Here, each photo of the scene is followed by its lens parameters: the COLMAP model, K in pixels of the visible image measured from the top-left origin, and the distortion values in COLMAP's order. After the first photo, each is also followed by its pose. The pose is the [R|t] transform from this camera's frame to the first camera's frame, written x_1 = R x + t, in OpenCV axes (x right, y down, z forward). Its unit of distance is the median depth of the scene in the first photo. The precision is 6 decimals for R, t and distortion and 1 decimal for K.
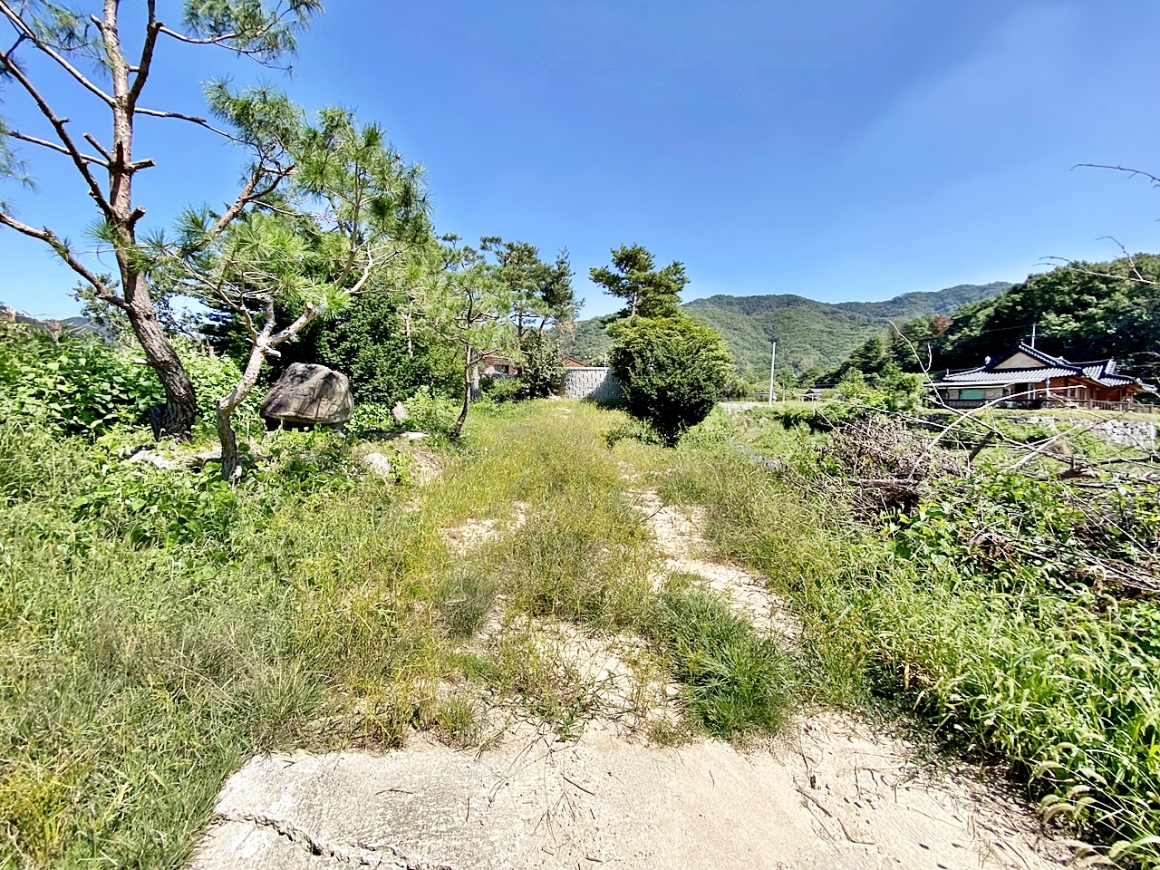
lens RADIAL K [[468.9, 0, 580.0], [0, 468.9, 435.0], [0, 0, 1]] dist [0.014305, -0.018323]
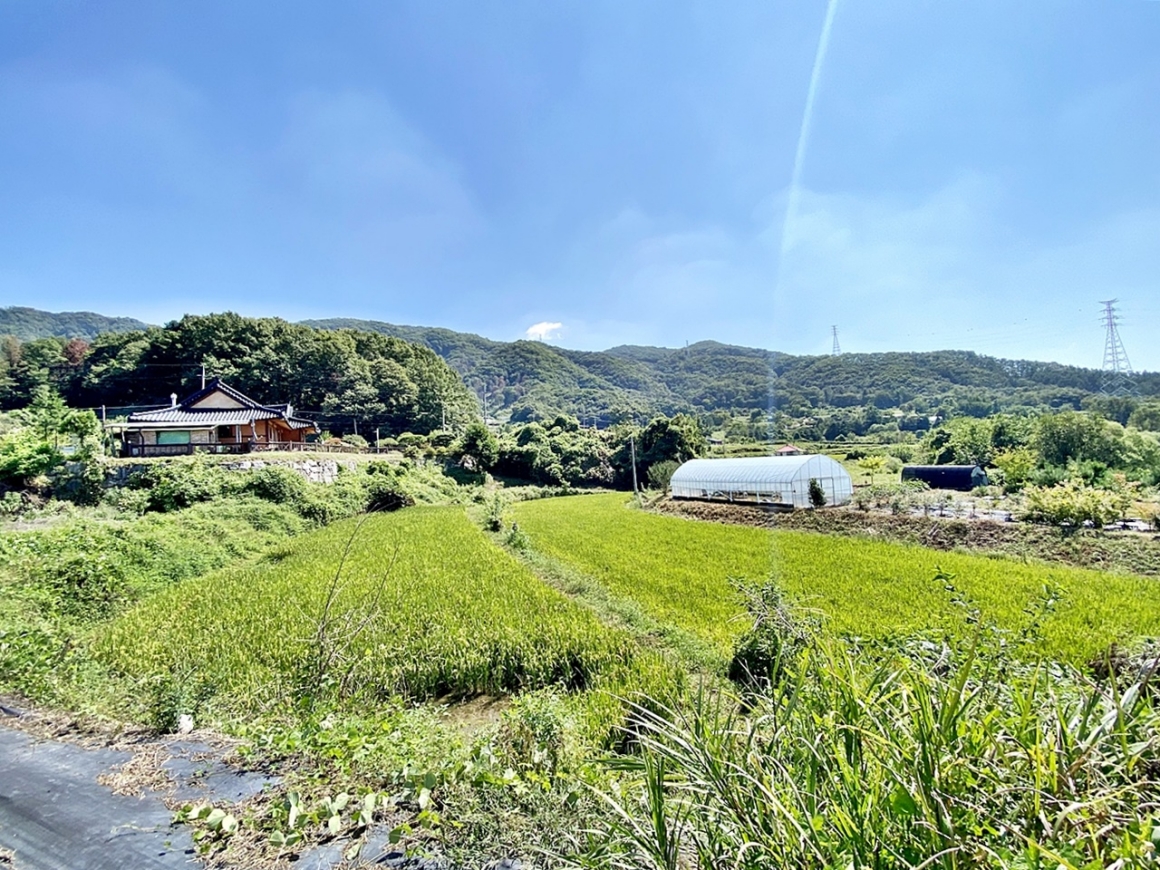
lens RADIAL K [[482.5, 0, 580.0], [0, 482.5, 435.0], [0, 0, 1]] dist [0.031268, -0.028673]
pose [[0.098662, -0.003813, 0.995114, 0.038169], [0.090729, 0.995862, -0.005180, -0.013126], [-0.990976, 0.090797, 0.098600, 0.123291]]
